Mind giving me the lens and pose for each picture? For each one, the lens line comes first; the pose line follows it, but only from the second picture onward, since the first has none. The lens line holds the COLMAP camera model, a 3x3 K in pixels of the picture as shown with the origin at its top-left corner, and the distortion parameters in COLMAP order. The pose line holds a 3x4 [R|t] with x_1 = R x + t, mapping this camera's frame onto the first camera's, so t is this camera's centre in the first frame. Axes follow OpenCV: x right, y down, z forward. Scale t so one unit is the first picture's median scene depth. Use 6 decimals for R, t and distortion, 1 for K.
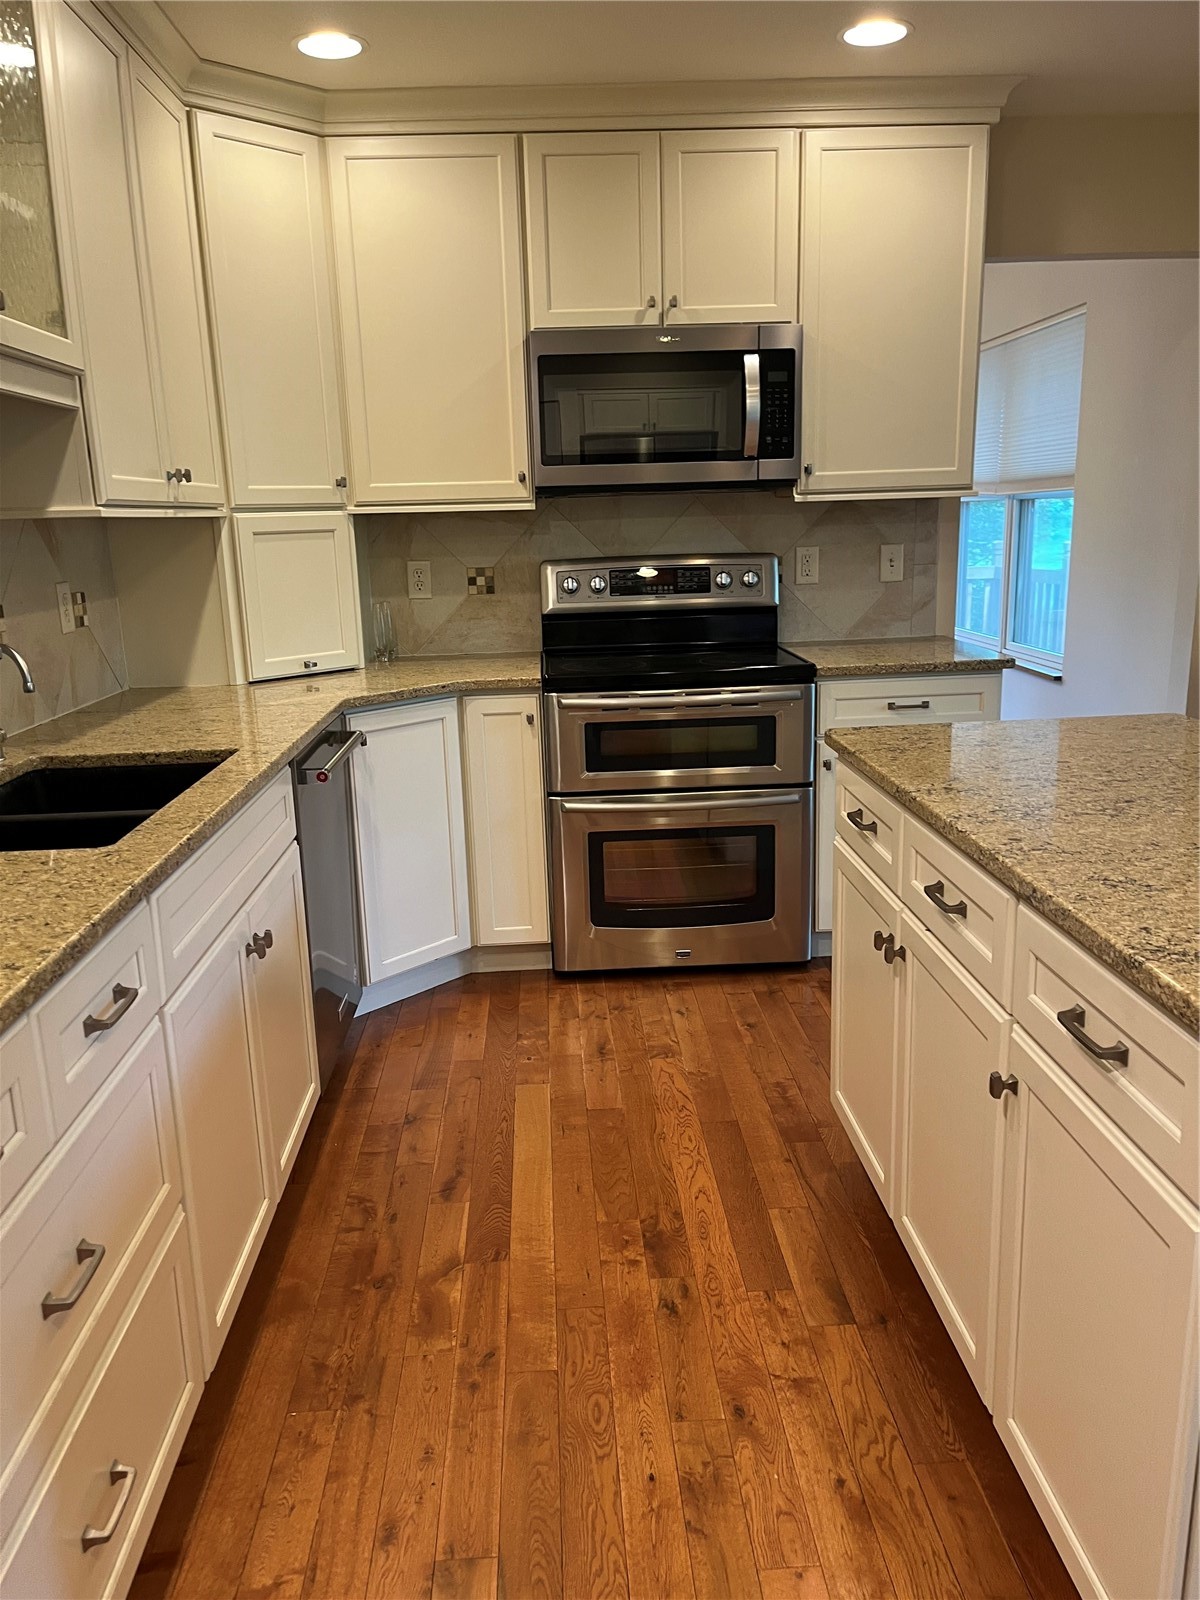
lens RADIAL K [[1210.7, 0, 600.0], [0, 1210.7, 800.0], [0, 0, 1]] dist [0.089935, -0.100146]
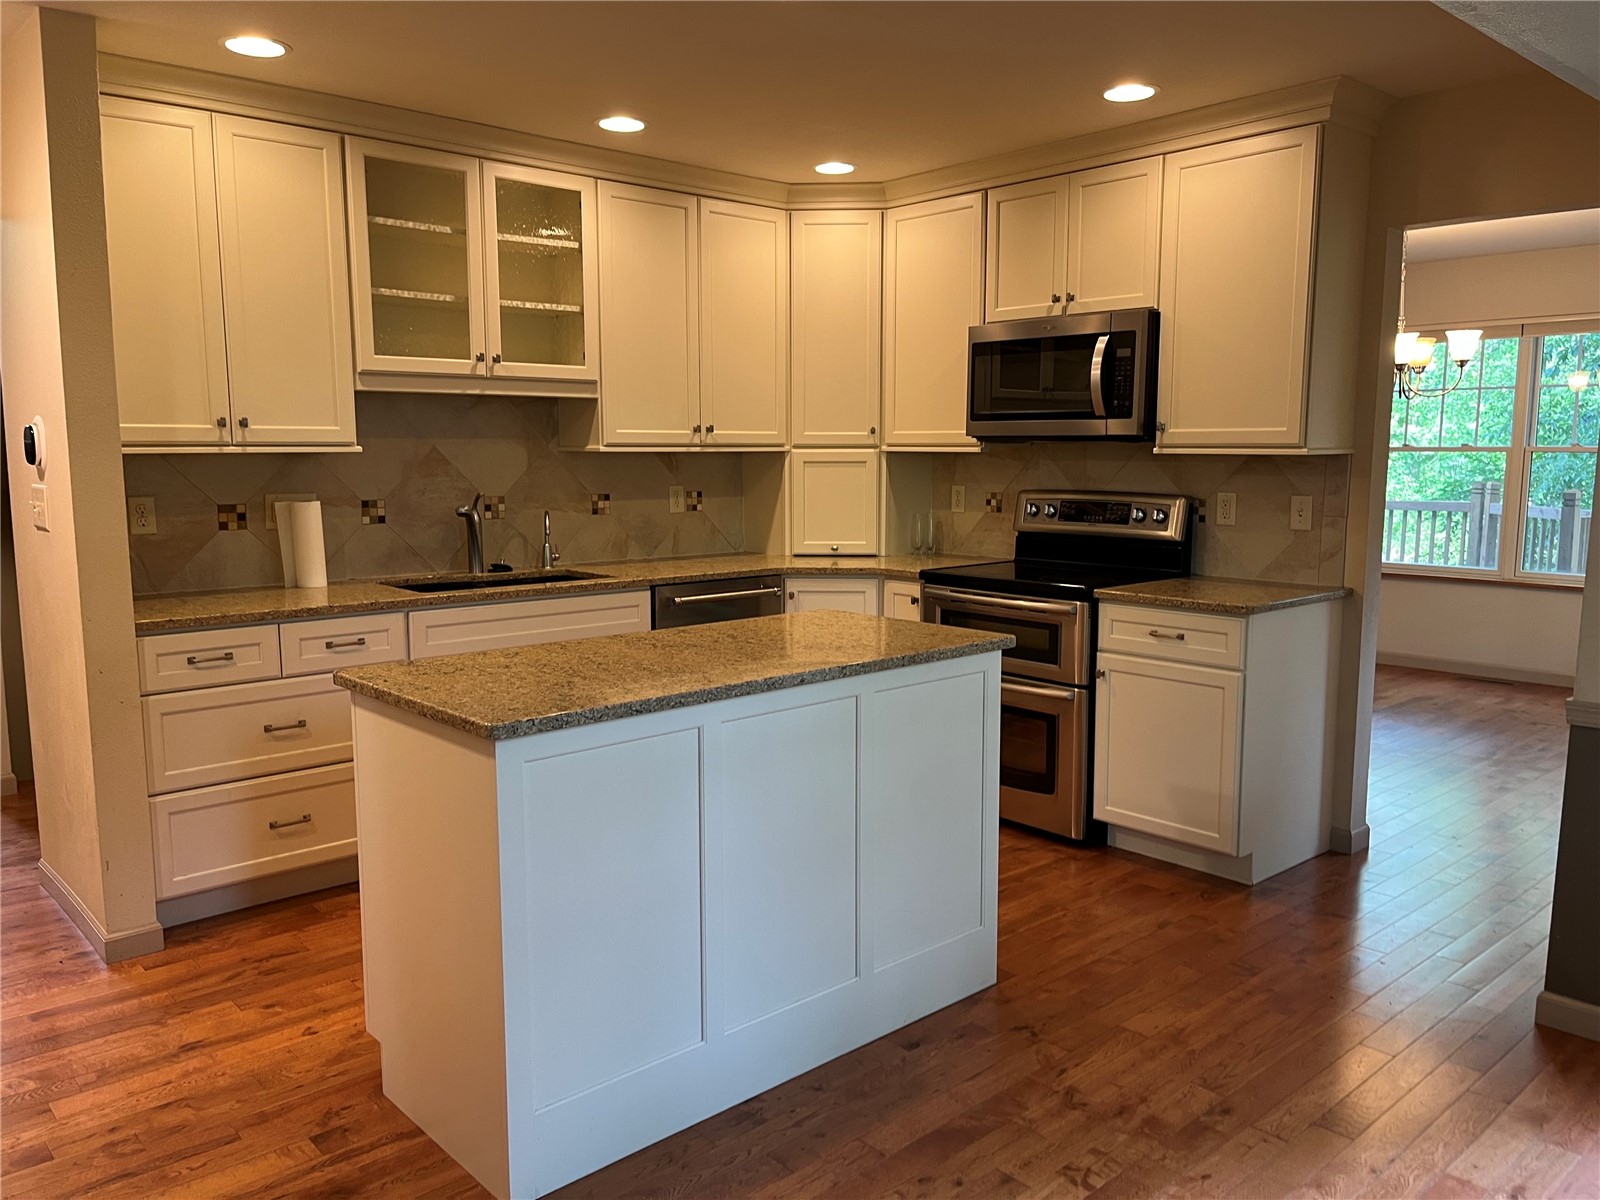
lens RADIAL K [[1210.7, 0, 827.1], [0, 1210.7, 600.5], [0, 0, 1]] dist [0.089935, -0.100146]
pose [[0.639901, 0.129540, -0.757461, 0.892234], [-0.195168, 0.980766, 0.002852, -0.050265], [0.743261, 0.146007, 0.652875, 0.026604]]
